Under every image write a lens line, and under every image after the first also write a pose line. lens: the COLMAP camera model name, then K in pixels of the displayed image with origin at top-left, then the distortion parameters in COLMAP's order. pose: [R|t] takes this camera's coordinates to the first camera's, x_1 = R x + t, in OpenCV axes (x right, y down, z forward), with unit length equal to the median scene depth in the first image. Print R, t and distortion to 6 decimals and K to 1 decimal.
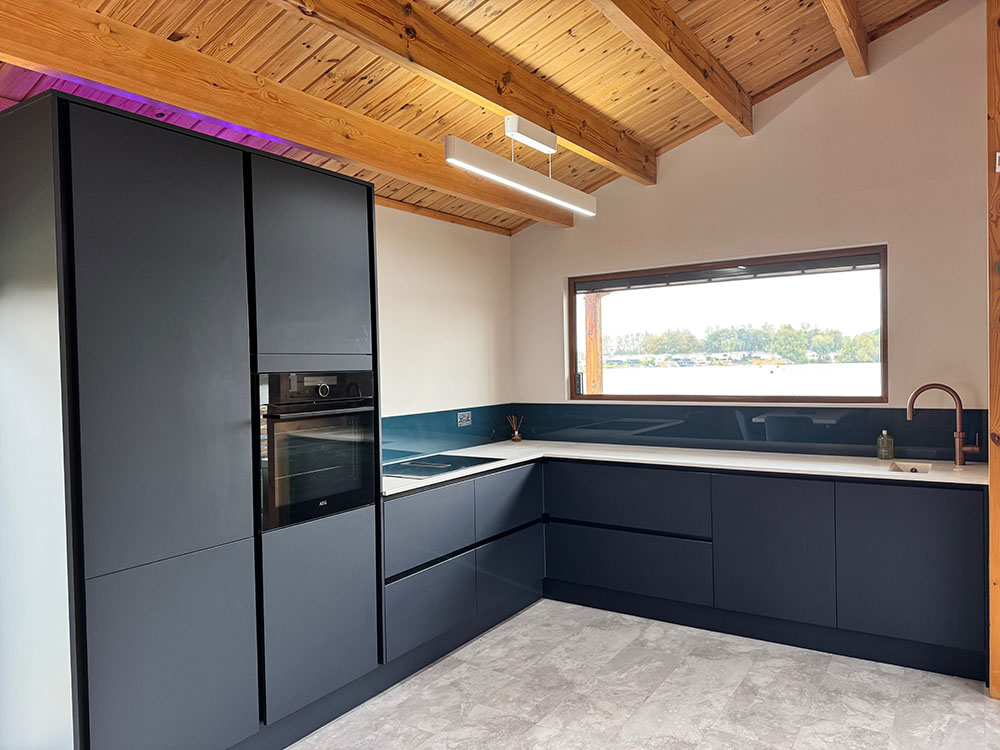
lens RADIAL K [[708.5, 0, 485.0], [0, 708.5, 384.1], [0, 0, 1]] dist [0.063667, -0.075302]
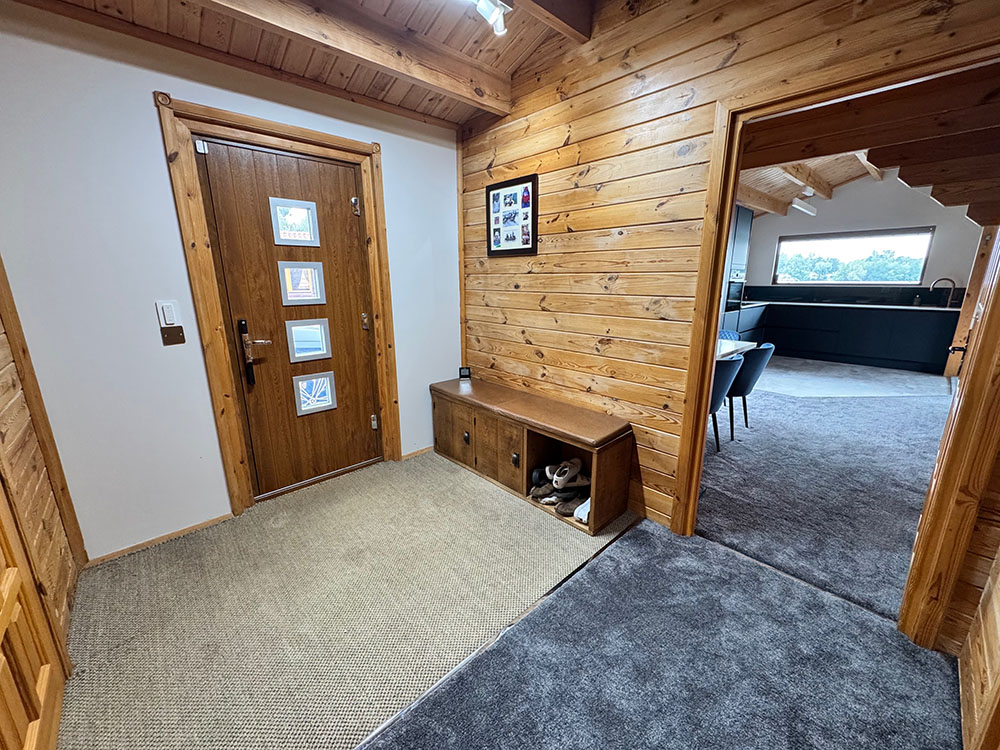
lens RADIAL K [[399.4, 0, 500.0], [0, 399.4, 375.0], [0, 0, 1]] dist [0.000022, -0.000053]
pose [[0.973507, 0.068480, -0.218161, -0.655418], [-0.020530, 0.976424, 0.214885, 0.064303], [0.227733, -0.204713, 0.951961, -0.896575]]
